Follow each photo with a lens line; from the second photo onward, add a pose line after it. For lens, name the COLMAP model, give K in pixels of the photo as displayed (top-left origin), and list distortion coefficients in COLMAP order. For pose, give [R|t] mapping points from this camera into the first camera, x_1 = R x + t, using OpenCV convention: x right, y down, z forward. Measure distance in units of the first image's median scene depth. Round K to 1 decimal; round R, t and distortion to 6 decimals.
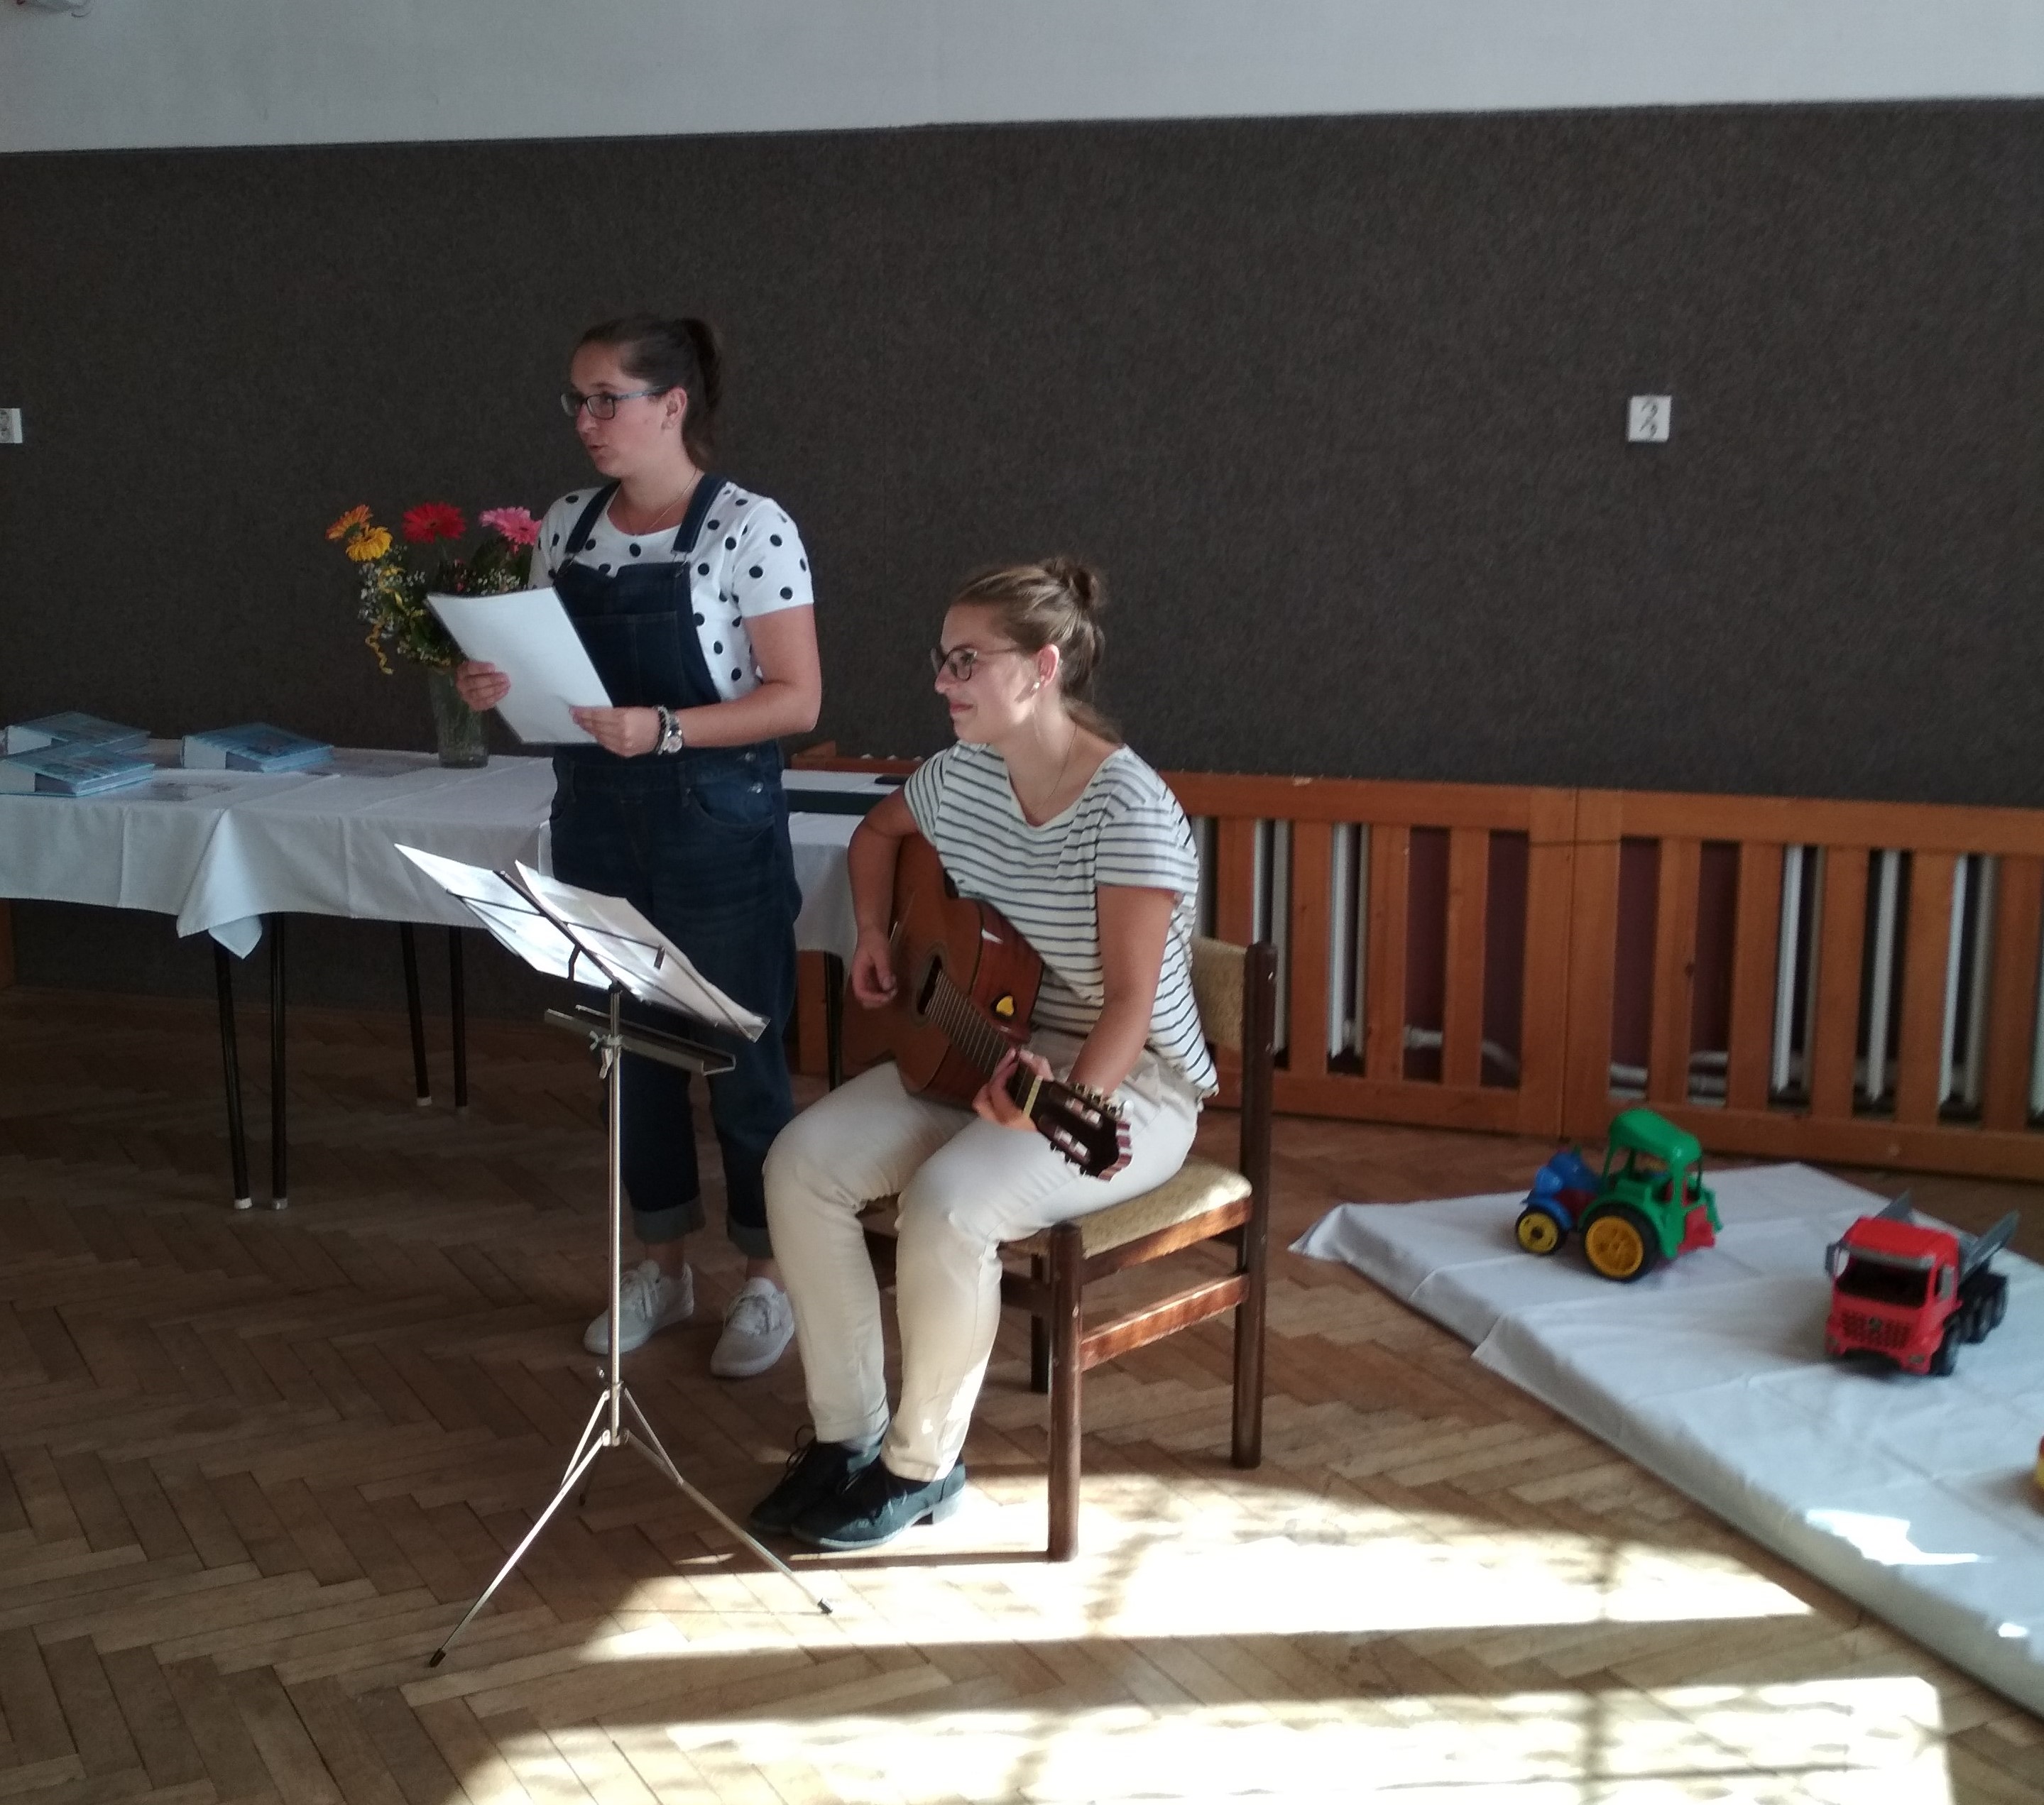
lens RADIAL K [[2722.3, 0, 1005.3], [0, 2722.3, 957.0], [0, 0, 1]] dist [0.048977, 0.000000]
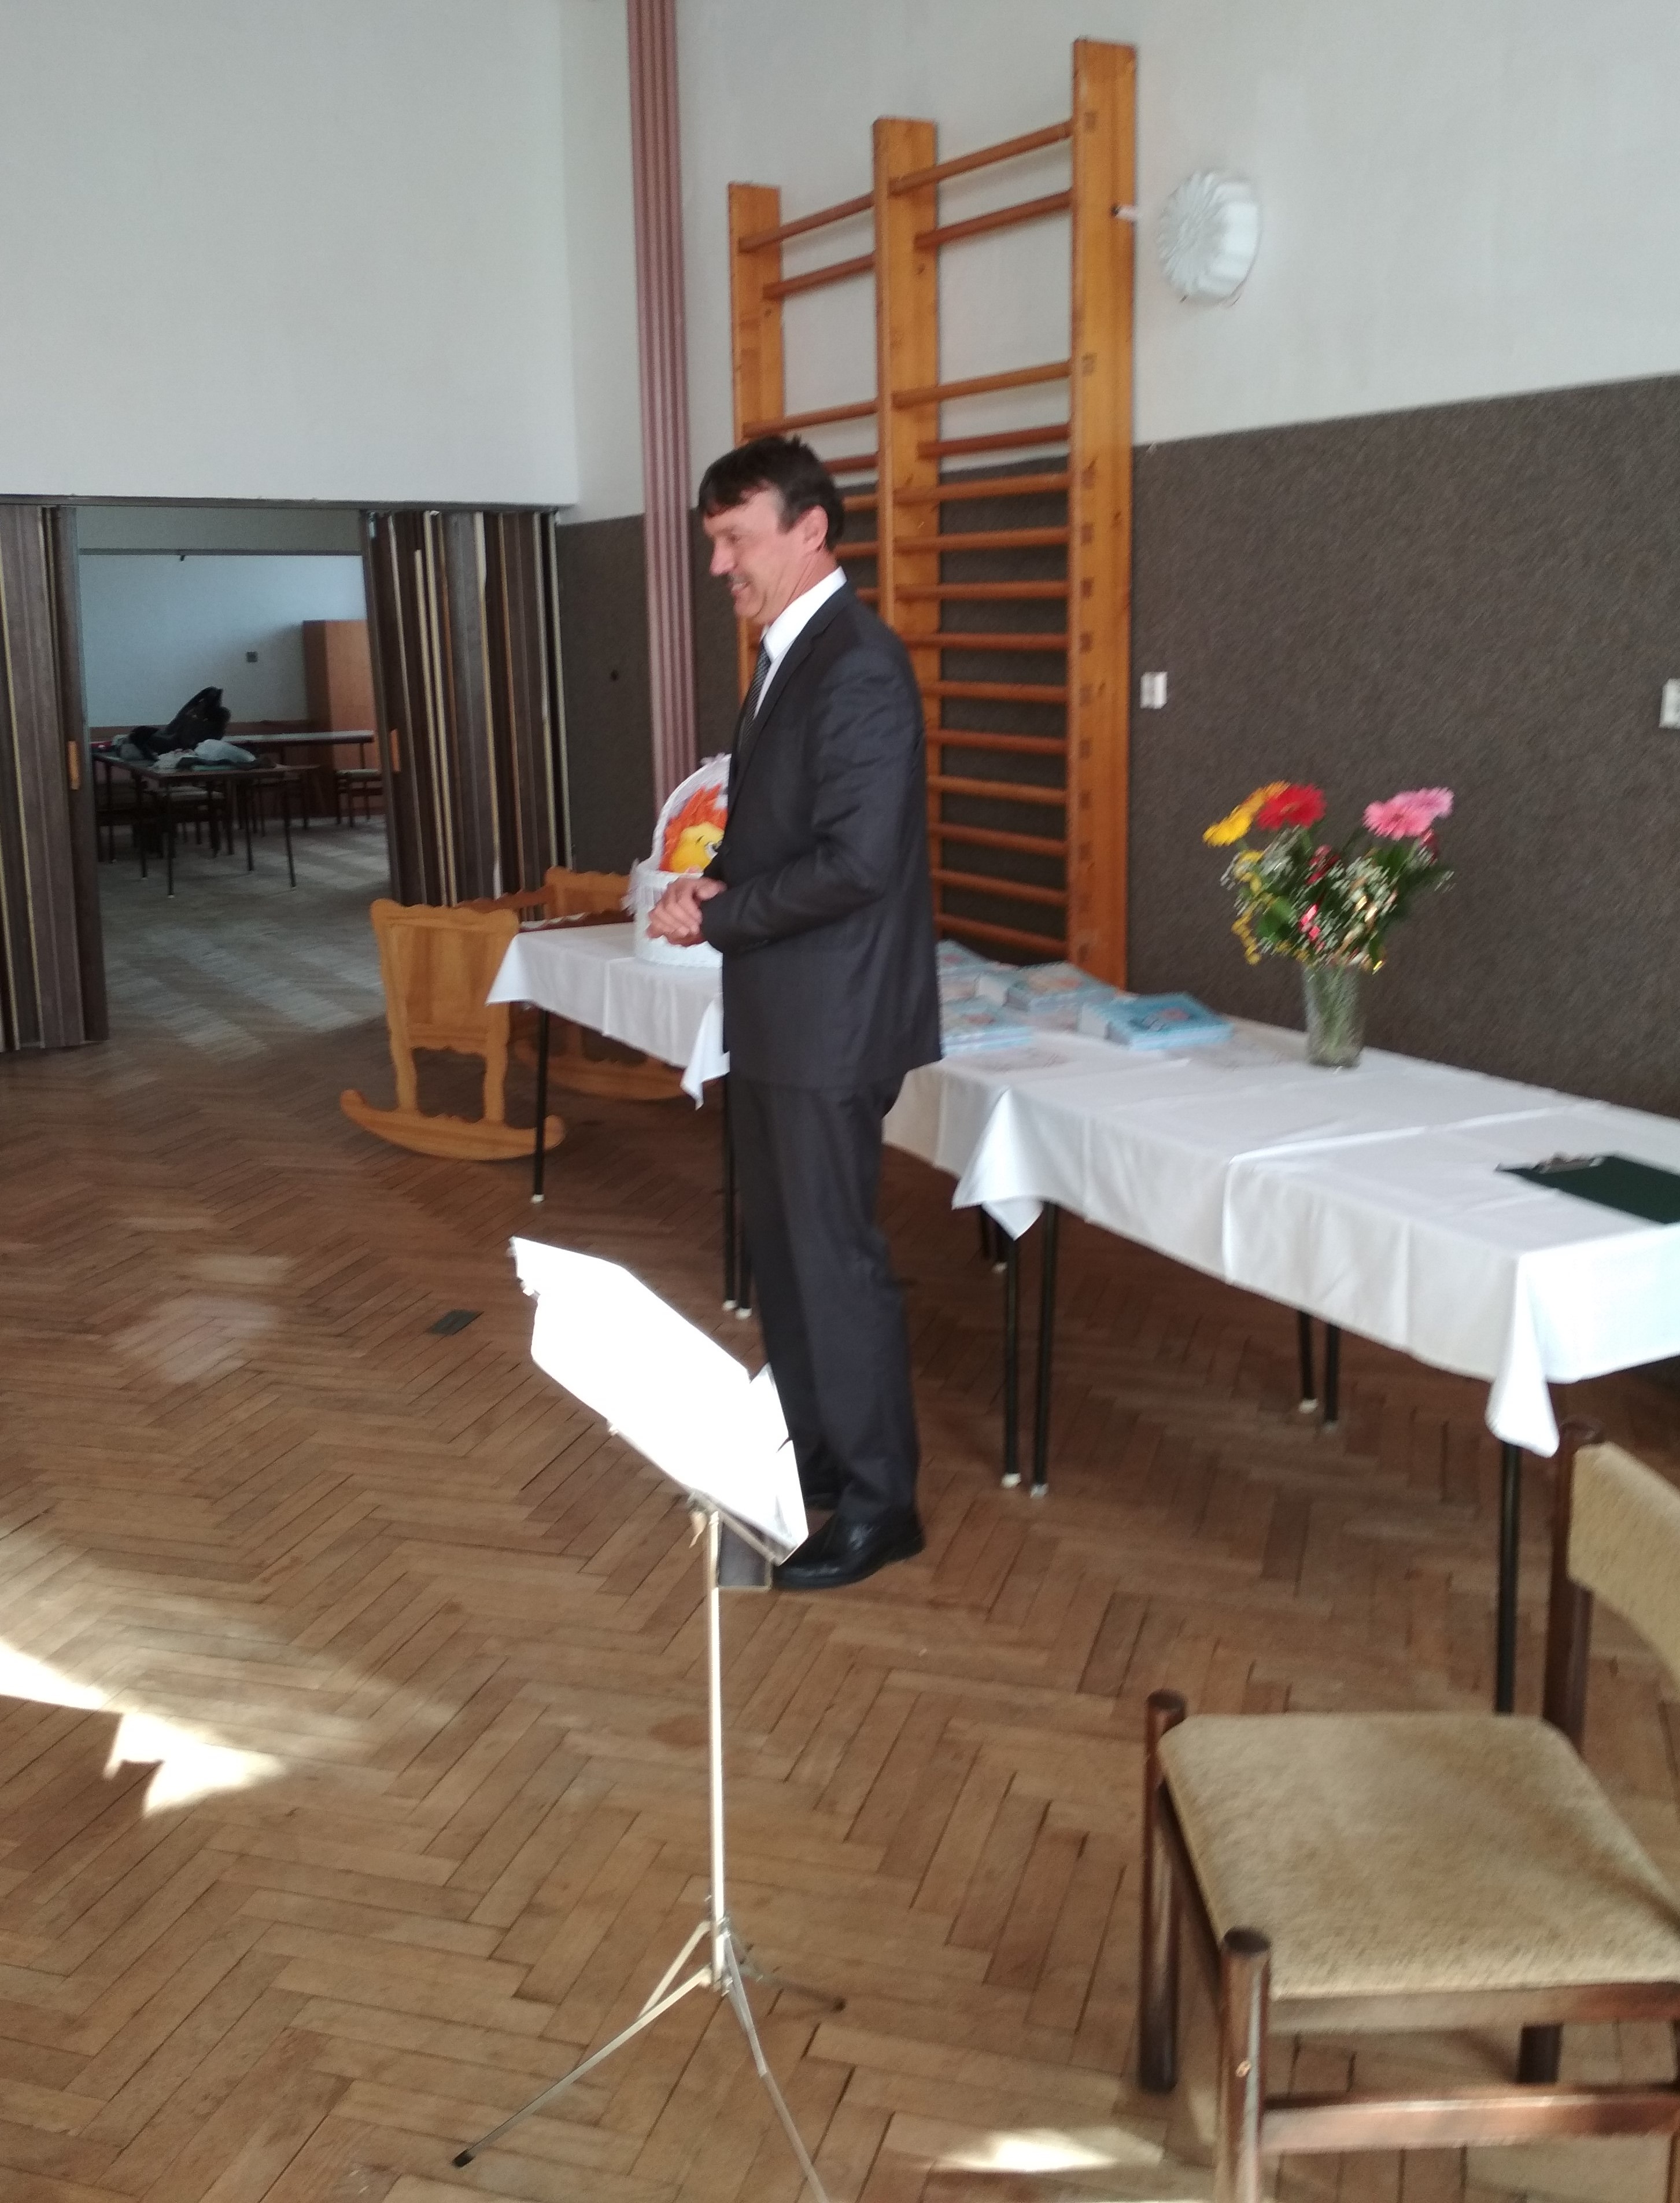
lens RADIAL K [[2169.0, 0, 838.7], [0, 2169.0, 1088.6], [0, 0, 1]] dist [-0.009002, 0.000000]
pose [[0.728911, 0.135010, -0.671164, 0.169118], [-0.142997, 0.988762, 0.043598, -0.069424], [0.669508, 0.064195, 0.740025, 0.347787]]
